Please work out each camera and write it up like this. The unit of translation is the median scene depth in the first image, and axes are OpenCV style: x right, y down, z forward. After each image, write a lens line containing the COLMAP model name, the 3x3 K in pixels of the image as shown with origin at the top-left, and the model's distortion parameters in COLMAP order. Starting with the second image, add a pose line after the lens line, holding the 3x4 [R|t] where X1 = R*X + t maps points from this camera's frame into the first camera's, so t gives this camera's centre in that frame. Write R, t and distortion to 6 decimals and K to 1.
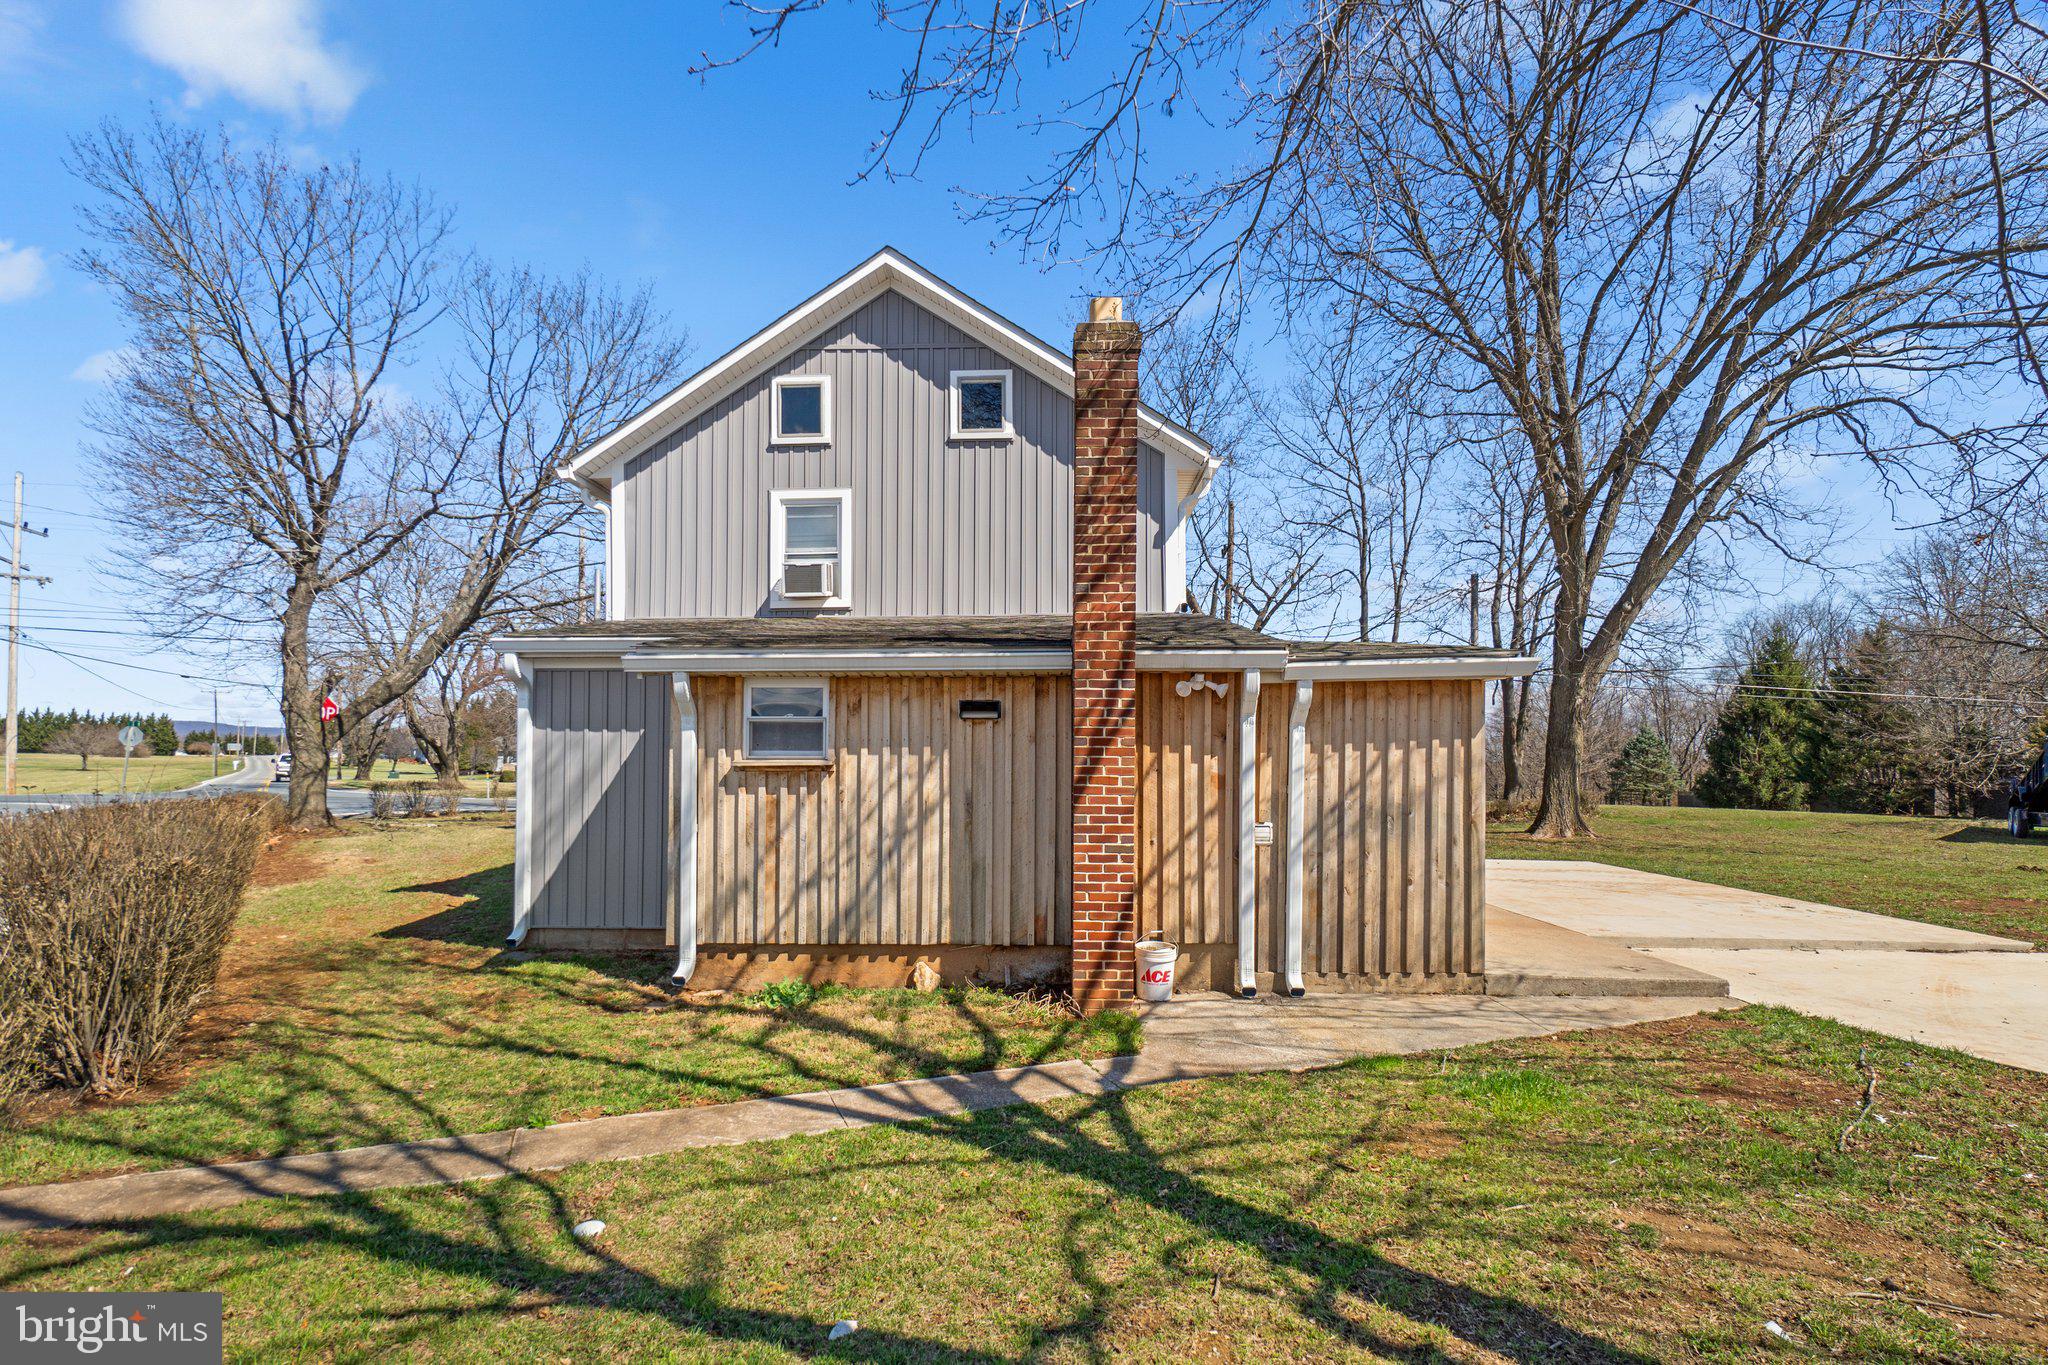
lens RADIAL K [[980.3, 0, 976.5], [0, 980.3, 782.2], [0, 0, 1]] dist [0.003951, 0.000168]
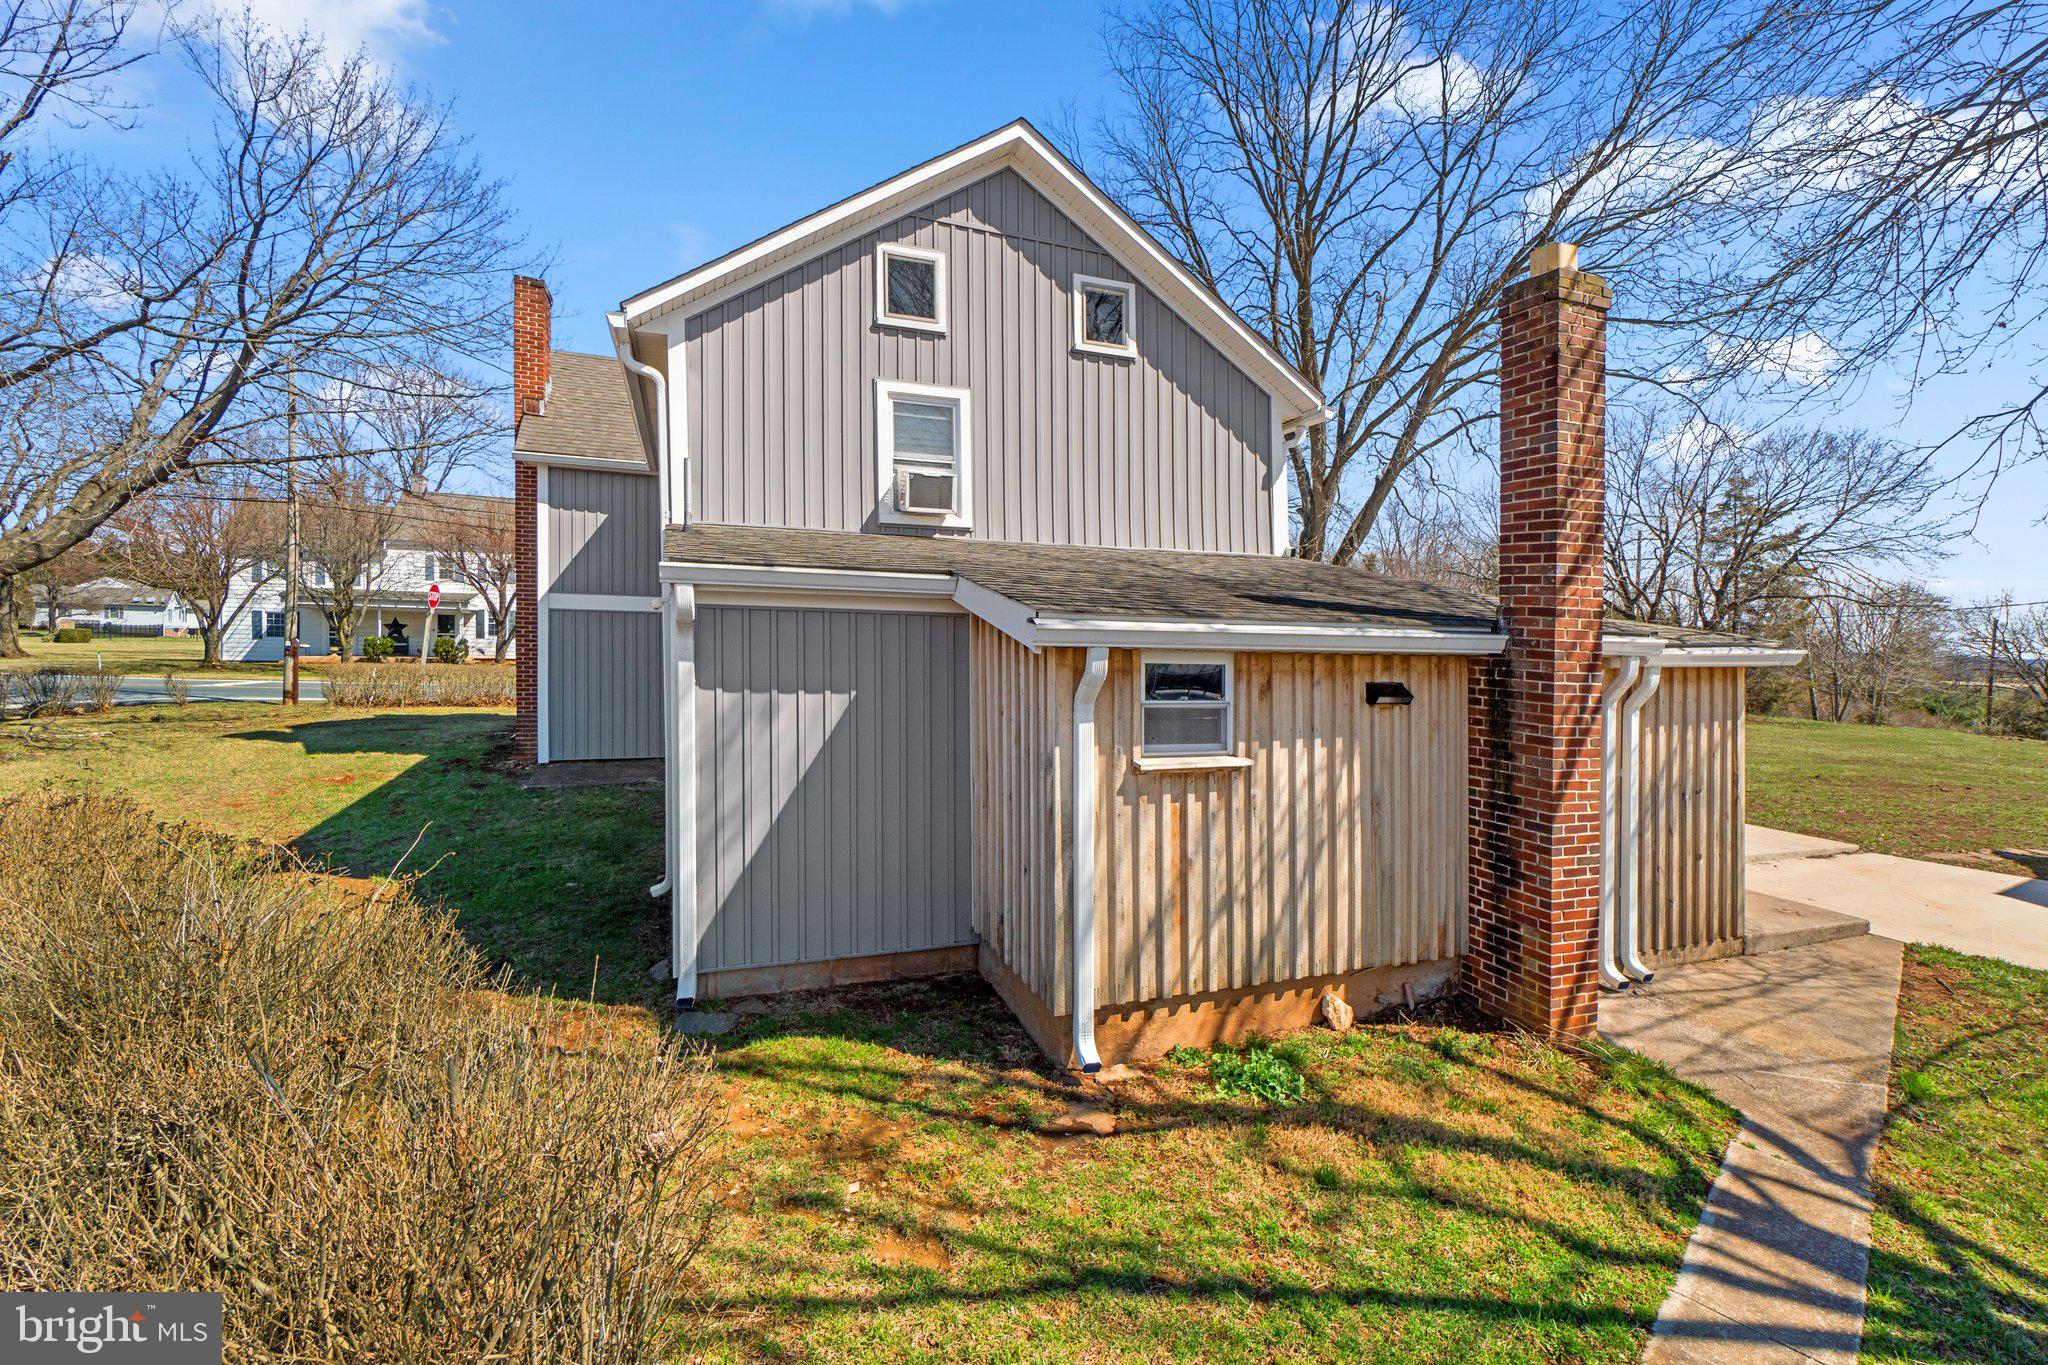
lens RADIAL K [[878.7, 0, 1027.5], [0, 878.7, 674.6], [0, 0, 1]] dist [-0.007913, 0.002110]
pose [[0.924664, 0.006871, 0.380723, -0.375914], [-0.015679, 0.999676, 0.020038, -0.065289], [-0.380462, -0.024498, 0.924472, 0.261475]]
